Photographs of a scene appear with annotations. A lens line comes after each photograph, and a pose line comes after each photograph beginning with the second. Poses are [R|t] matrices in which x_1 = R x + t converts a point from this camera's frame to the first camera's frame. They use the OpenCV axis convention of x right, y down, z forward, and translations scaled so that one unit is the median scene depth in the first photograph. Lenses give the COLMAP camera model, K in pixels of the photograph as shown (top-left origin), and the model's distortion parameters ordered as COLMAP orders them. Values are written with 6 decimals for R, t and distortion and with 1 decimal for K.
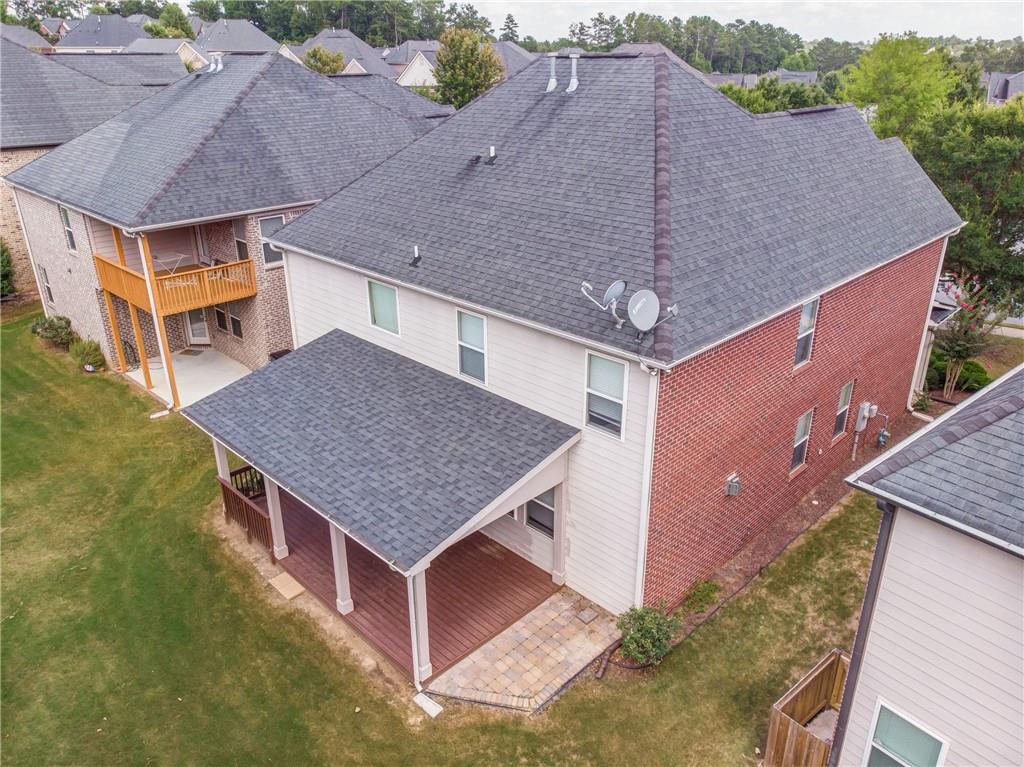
lens RADIAL K [[753.2, 0, 512.3], [0, 753.2, 377.7], [0, 0, 1]] dist [0.007171, 0.001134]
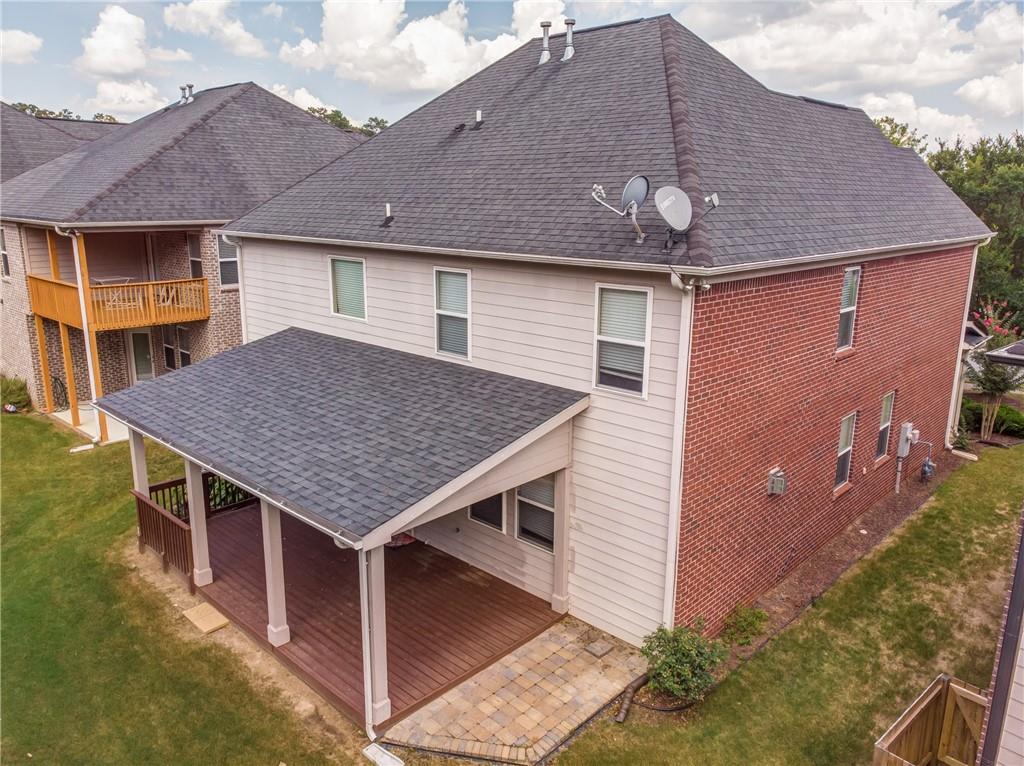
lens RADIAL K [[749.8, 0, 512.0], [0, 749.8, 383.0], [0, 0, 1]] dist [-0.007966, 0.036926]
pose [[0.999568, 0.007268, 0.028468, -0.011588], [-0.002345, 0.985568, -0.169264, 0.175030], [-0.029287, 0.169124, 0.985160, 0.206714]]
